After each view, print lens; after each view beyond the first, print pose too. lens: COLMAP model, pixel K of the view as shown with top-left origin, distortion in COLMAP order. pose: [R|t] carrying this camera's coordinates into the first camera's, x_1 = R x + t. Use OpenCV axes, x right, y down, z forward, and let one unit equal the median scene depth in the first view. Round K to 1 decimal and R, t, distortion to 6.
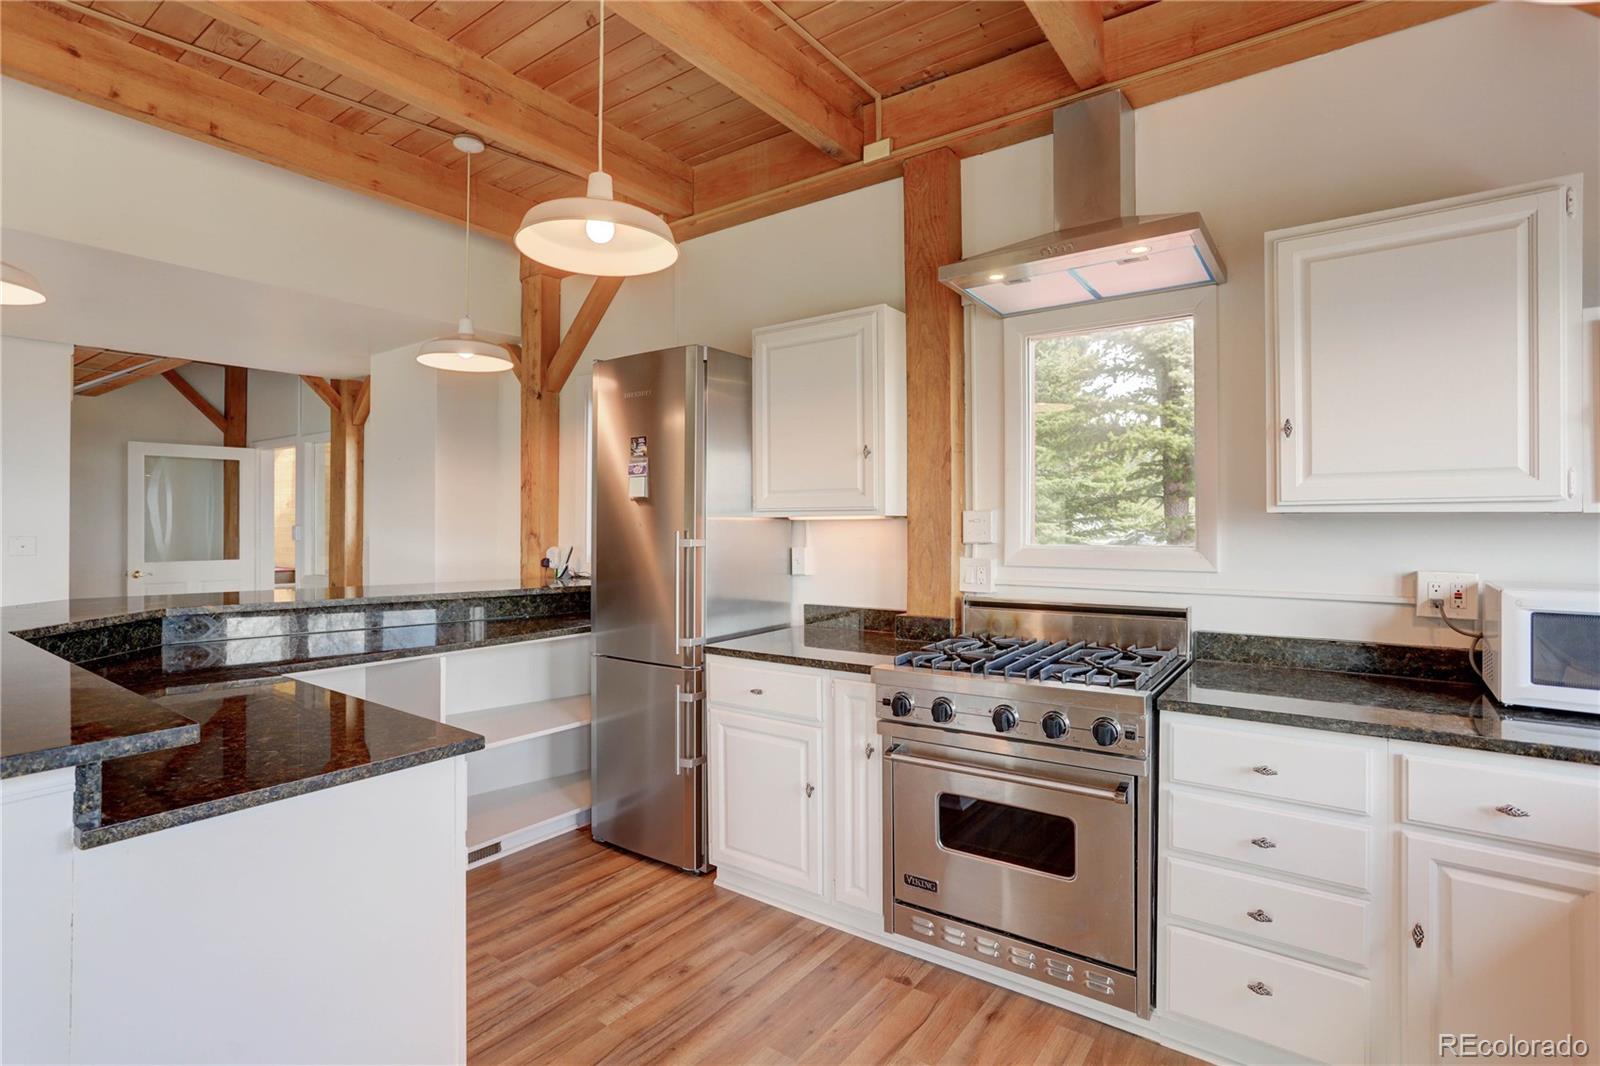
lens RADIAL K [[776.3, 0, 799.7], [0, 776.3, 525.2], [0, 0, 1]] dist [-0.041633, 0.015123]
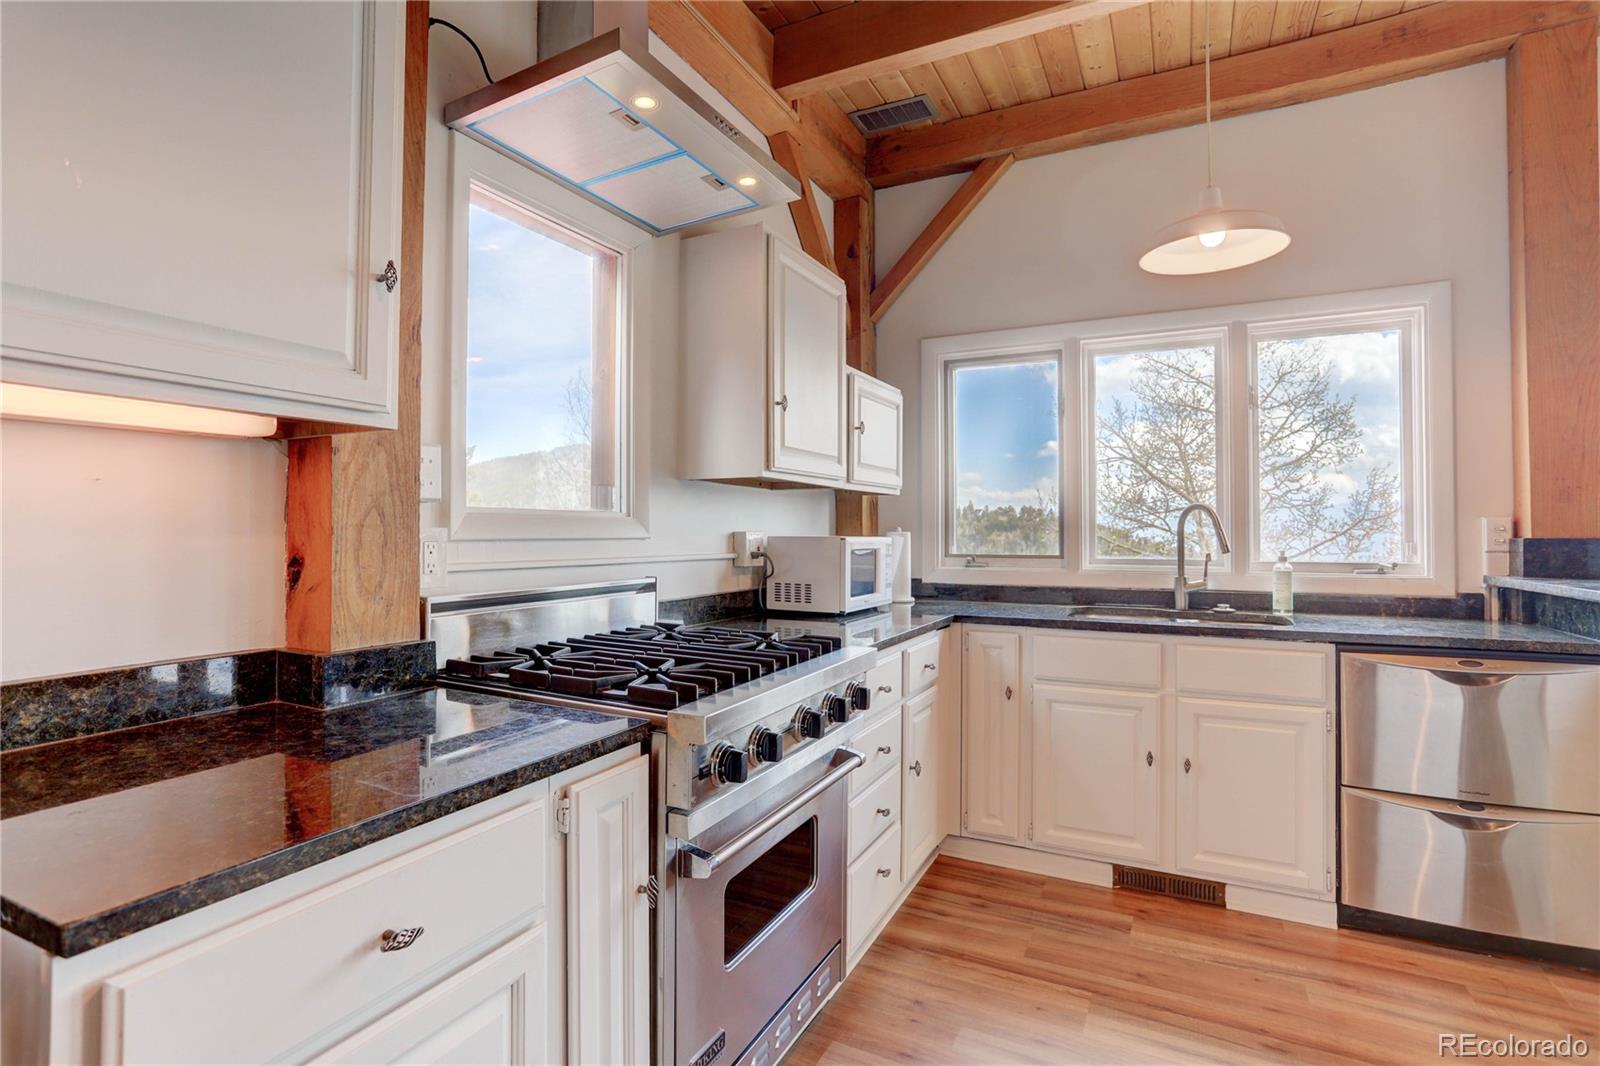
lens RADIAL K [[776.3, 0, 801.3], [0, 776.3, 532.4], [0, 0, 1]] dist [-0.041633, 0.015123]
pose [[-0.160381, 0.000794, 0.987055, -0.365218], [0.002824, 0.999996, -0.000345, 0.047074], [-0.987051, 0.002732, -0.160382, 0.814100]]
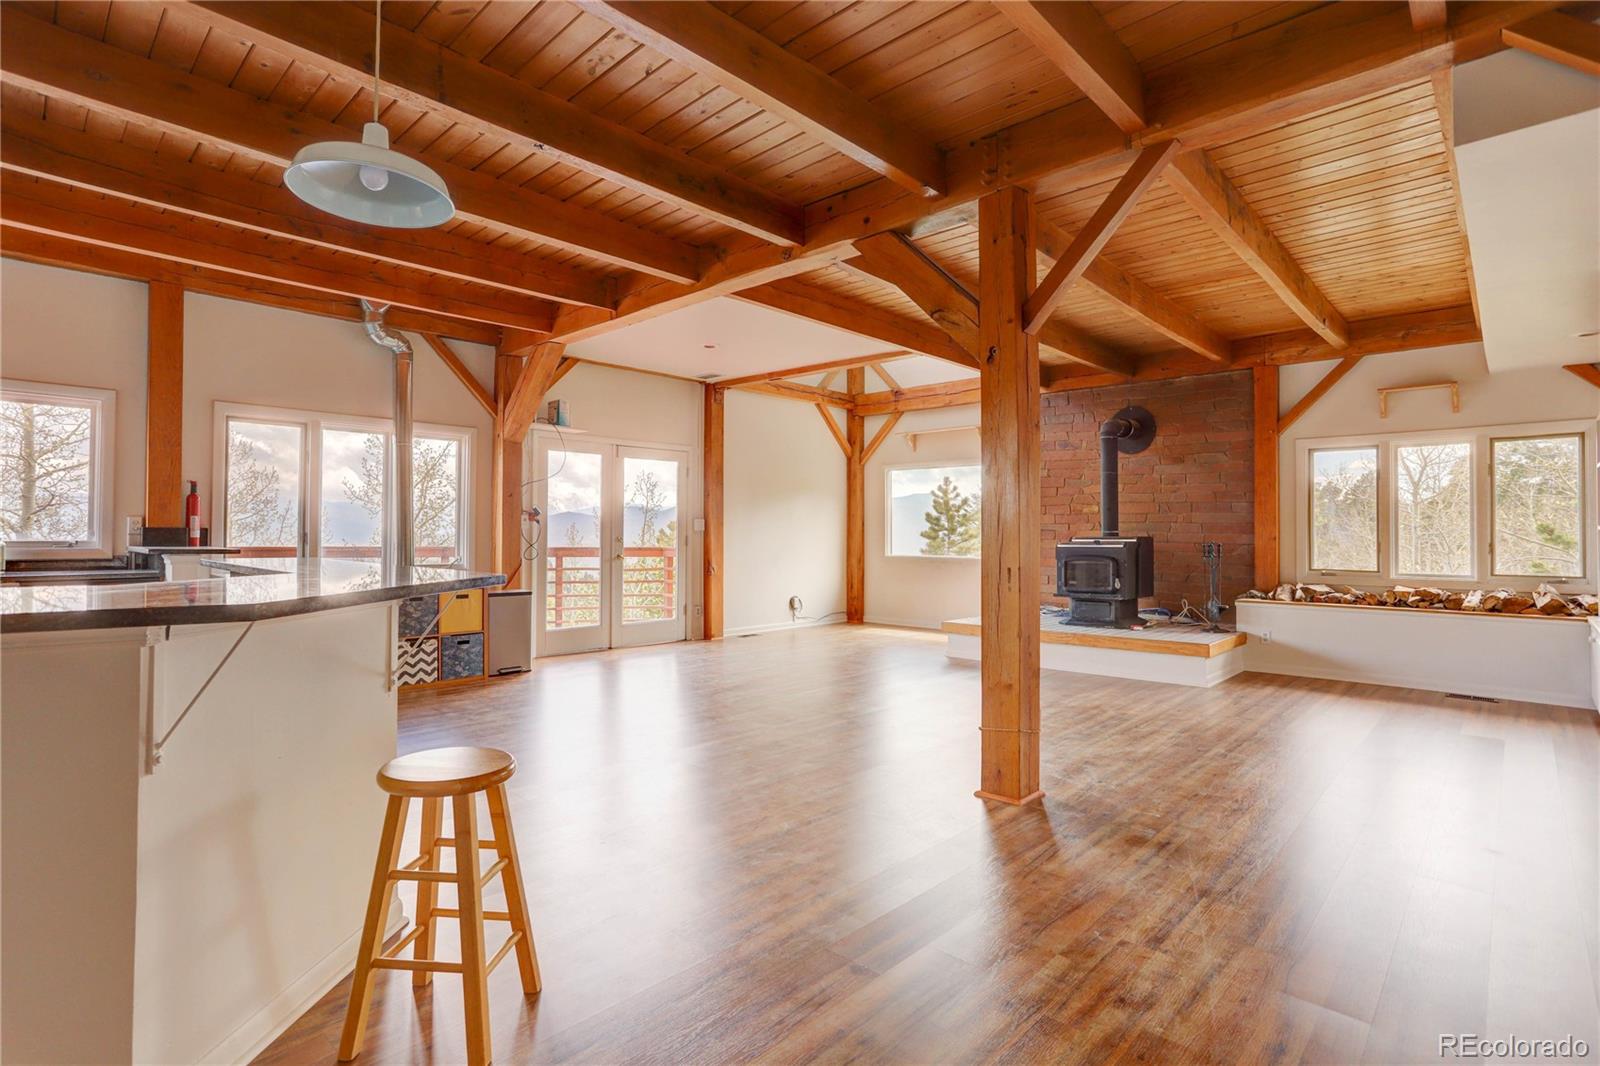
lens RADIAL K [[776.3, 0, 793.7], [0, 776.3, 525.7], [0, 0, 1]] dist [-0.041633, 0.015123]
pose [[-0.991428, -0.008590, 0.130375, -1.425682], [-0.009965, 0.999901, -0.009894, 0.054766], [-0.130277, -0.011108, -0.991415, 1.445850]]
